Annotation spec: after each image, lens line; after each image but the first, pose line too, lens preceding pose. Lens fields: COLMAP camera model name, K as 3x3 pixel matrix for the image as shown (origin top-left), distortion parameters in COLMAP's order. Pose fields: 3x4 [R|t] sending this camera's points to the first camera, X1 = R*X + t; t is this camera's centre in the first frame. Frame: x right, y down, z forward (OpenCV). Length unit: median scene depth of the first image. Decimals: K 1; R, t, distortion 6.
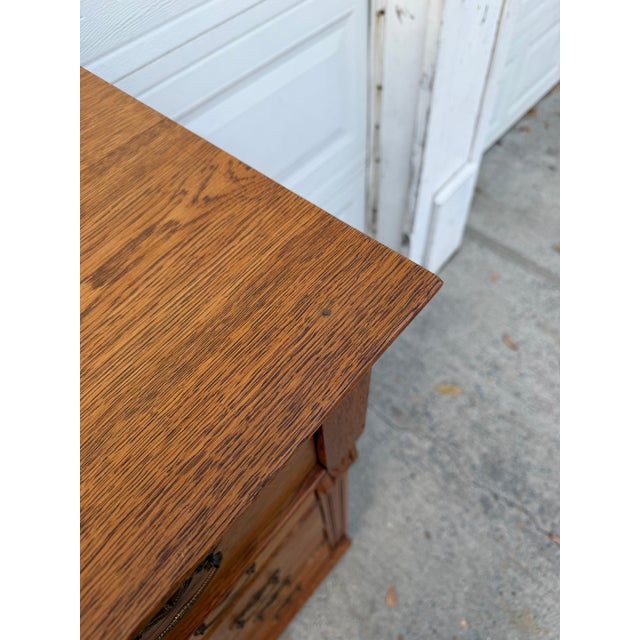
lens RADIAL K [[457.4, 0, 324.4], [0, 457.4, 321.0], [0, 0, 1]] dist [0.012725, -0.024550]
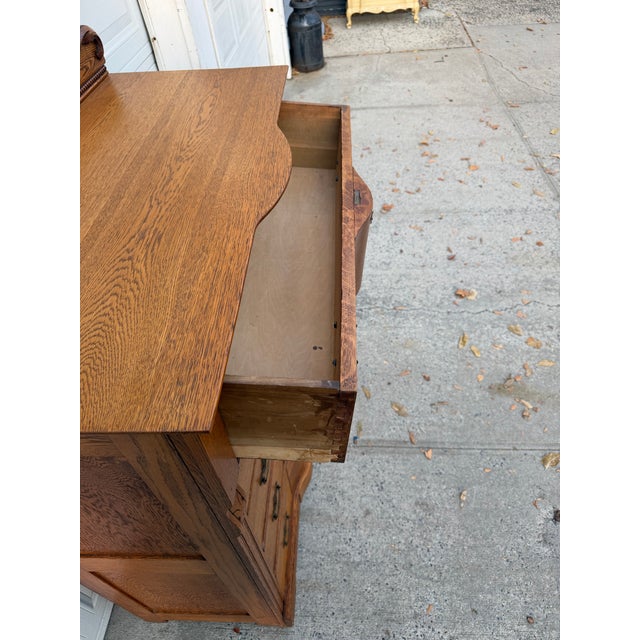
lens RADIAL K [[457.4, 0, 323.6], [0, 457.4, 319.2], [0, 0, 1]] dist [0.012725, -0.024550]
pose [[0.770601, -0.458691, 0.442467, -0.494776], [0.548220, 0.831127, -0.093178, 0.498136], [-0.325007, 0.314372, 0.891931, -0.449135]]
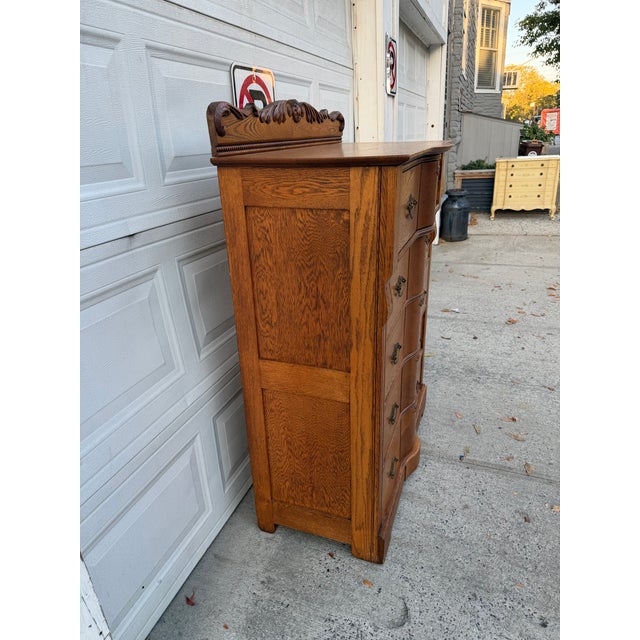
lens RADIAL K [[457.4, 0, 324.9], [0, 457.4, 320.8], [0, 0, 1]] dist [0.012725, -0.024550]
pose [[0.928638, -0.127742, 0.348301, -0.843815], [0.308875, 0.786260, -0.535156, 1.020352], [-0.205493, 0.604547, 0.769607, -0.461572]]
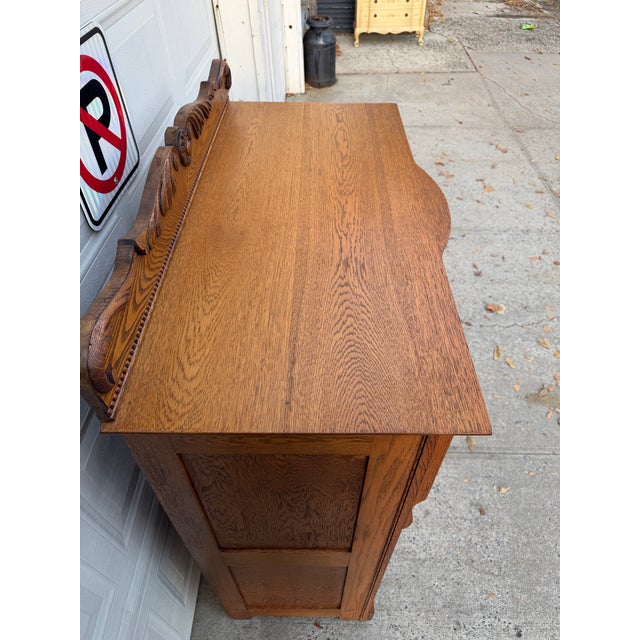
lens RADIAL K [[457.4, 0, 327.5], [0, 457.4, 317.0], [0, 0, 1]] dist [0.012725, -0.024550]
pose [[0.749718, -0.433993, 0.499573, -0.719367], [0.536047, 0.840947, -0.073900, 0.354055], [-0.388042, 0.323198, 0.863114, -0.434754]]
